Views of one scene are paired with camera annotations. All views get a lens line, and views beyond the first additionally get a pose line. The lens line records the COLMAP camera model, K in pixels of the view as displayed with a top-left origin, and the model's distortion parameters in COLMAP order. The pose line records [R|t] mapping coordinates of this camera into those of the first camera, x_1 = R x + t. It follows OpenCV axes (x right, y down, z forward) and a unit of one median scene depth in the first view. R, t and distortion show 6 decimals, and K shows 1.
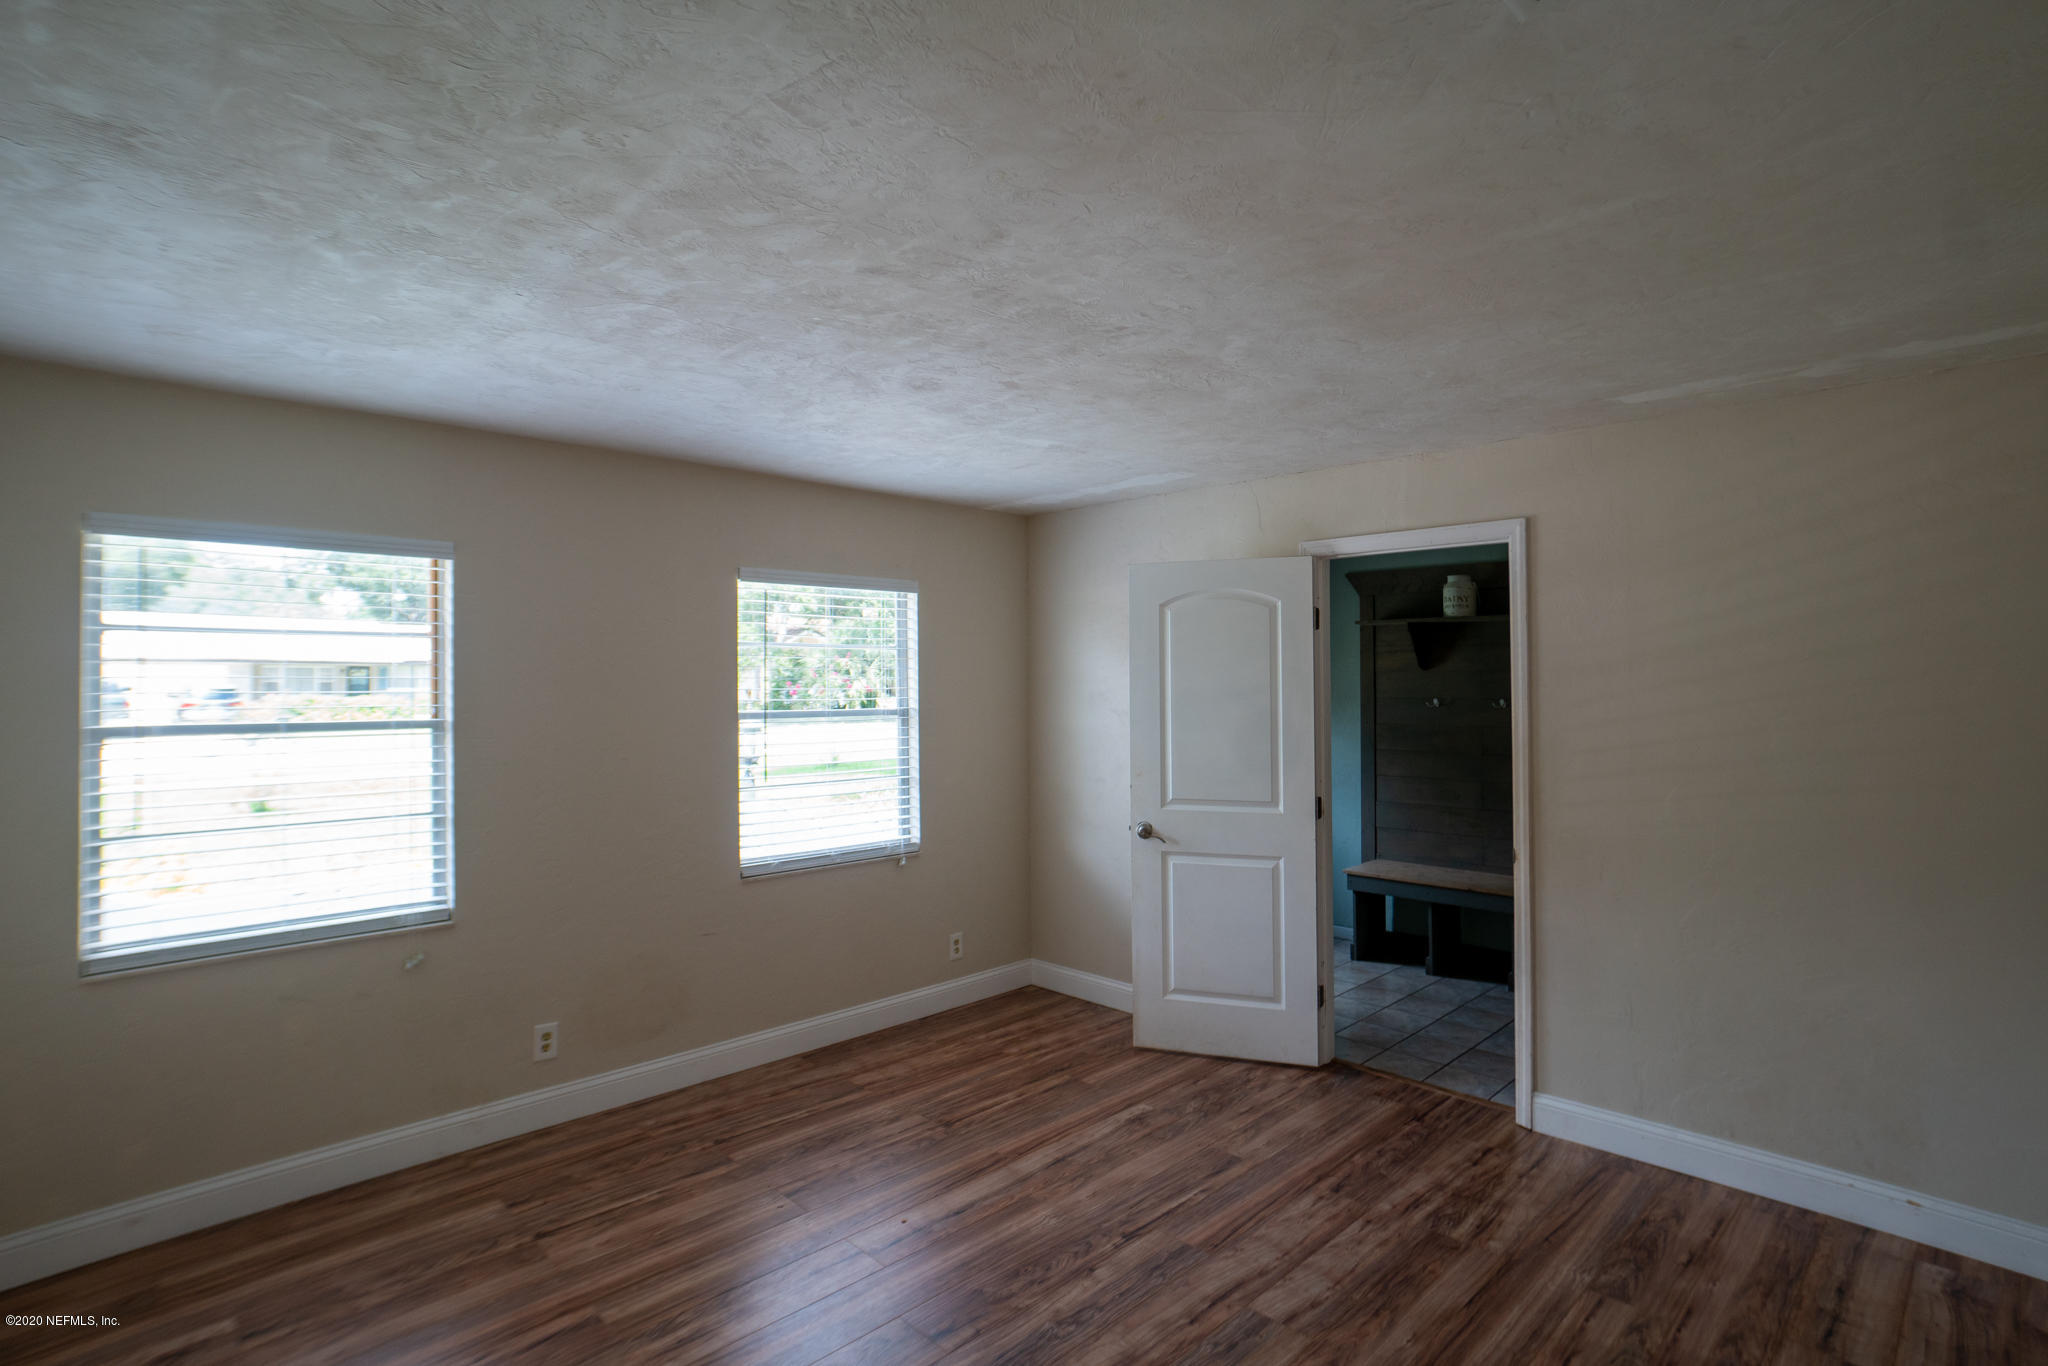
lens RADIAL K [[1042.8, 0, 1032.6], [0, 1042.8, 691.1], [0, 0, 1]] dist [0.000520, 0.027272]
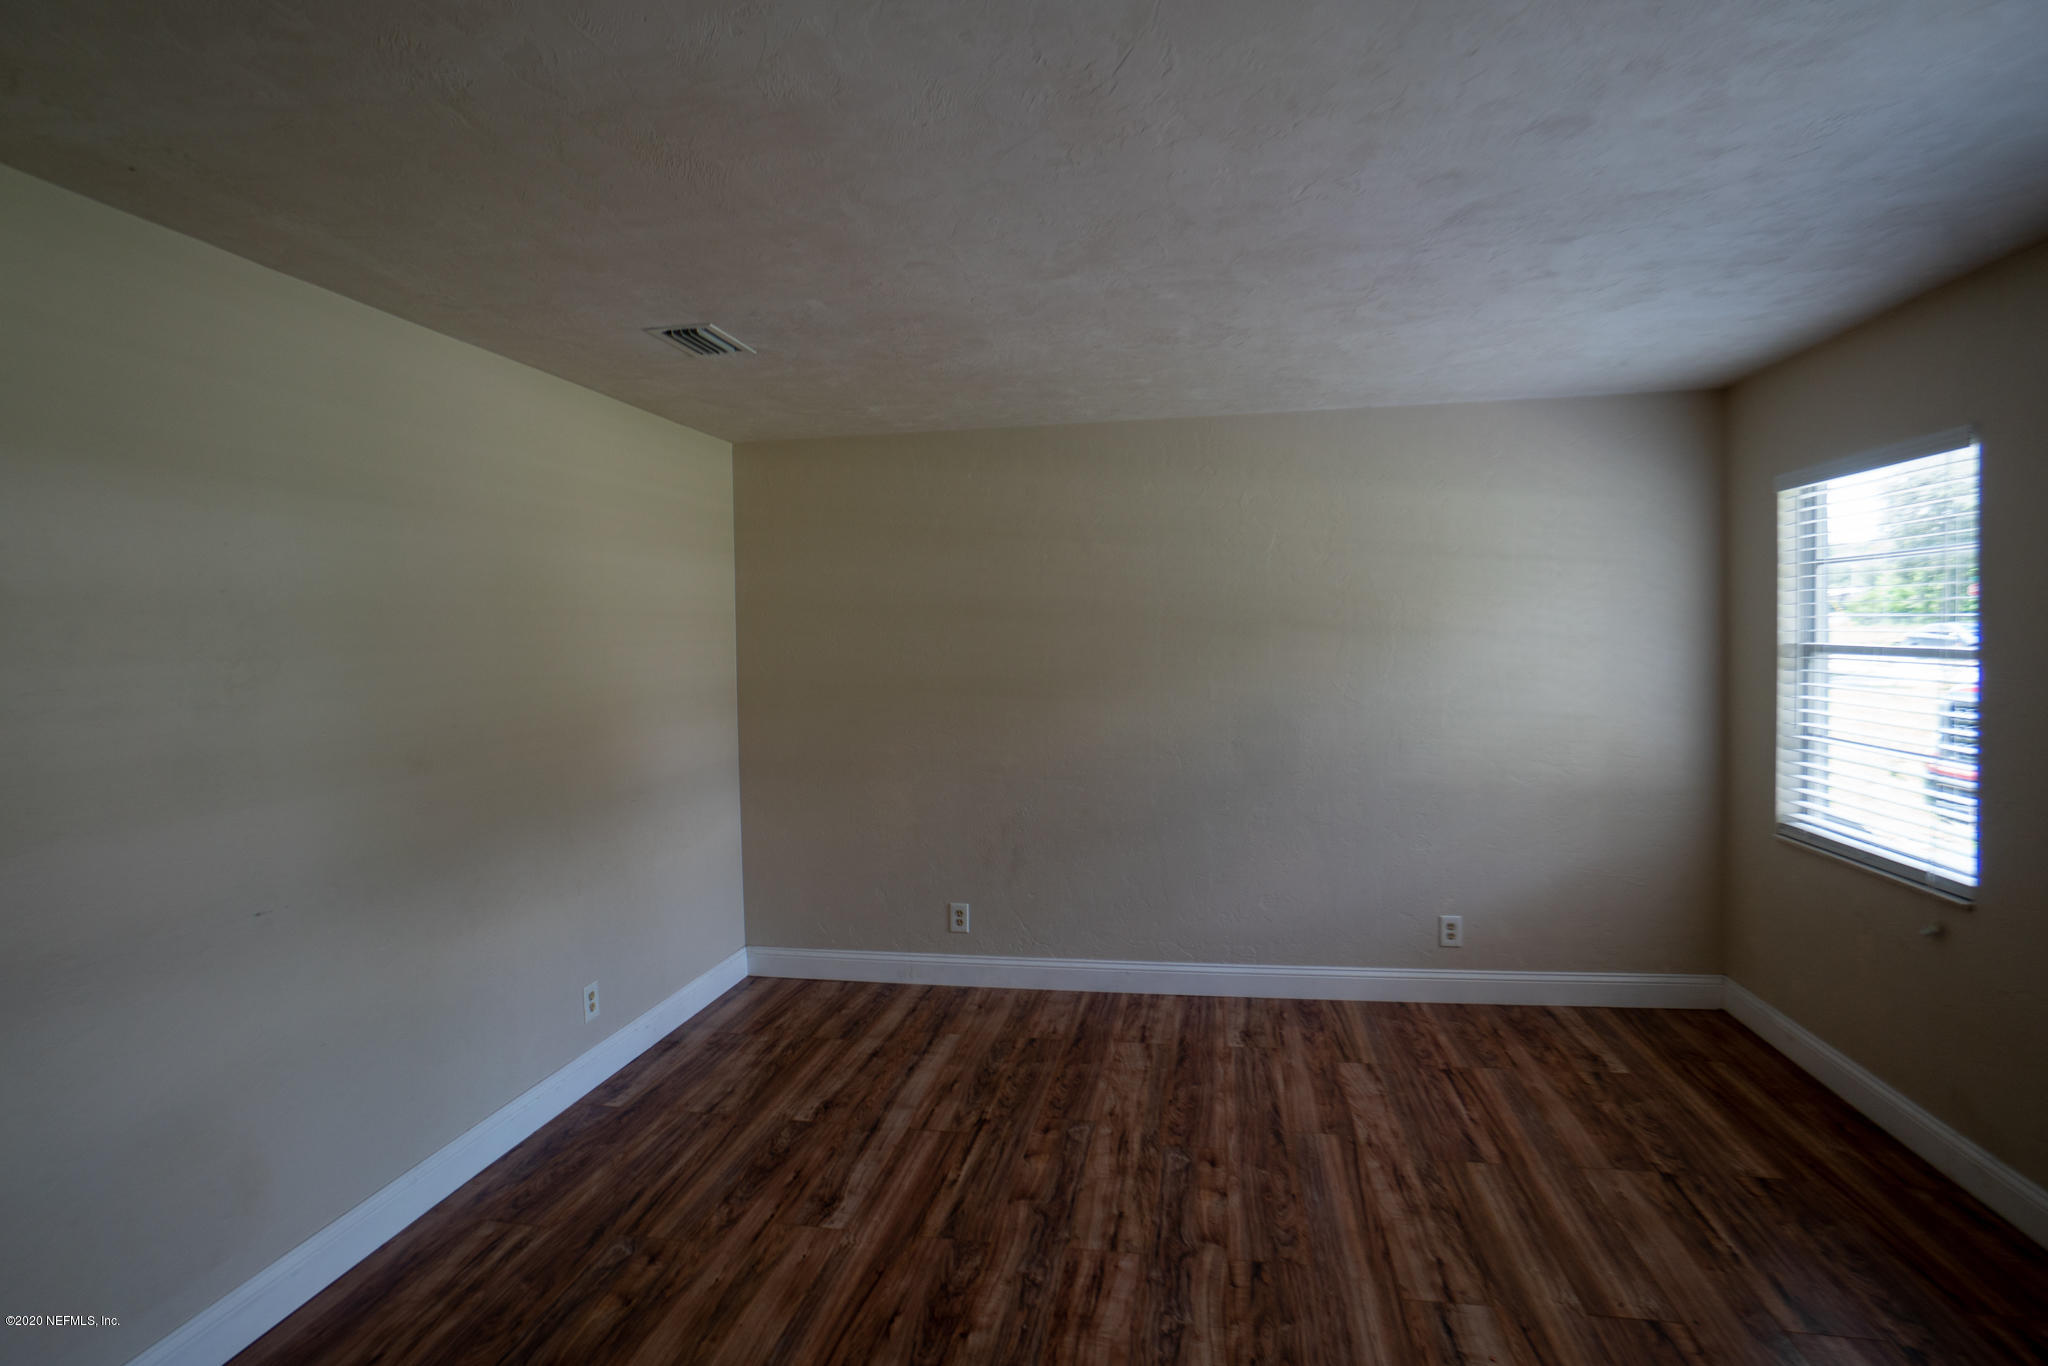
lens RADIAL K [[1008.1, 0, 1041.9], [0, 1008.1, 655.7], [0, 0, 1]] dist [-0.042983, 0.023863]
pose [[-0.820705, 0.026291, -0.570747, 0.526031], [0.018626, 0.999641, 0.019264, 0.008855], [0.571049, 0.005179, -0.820900, 1.441189]]
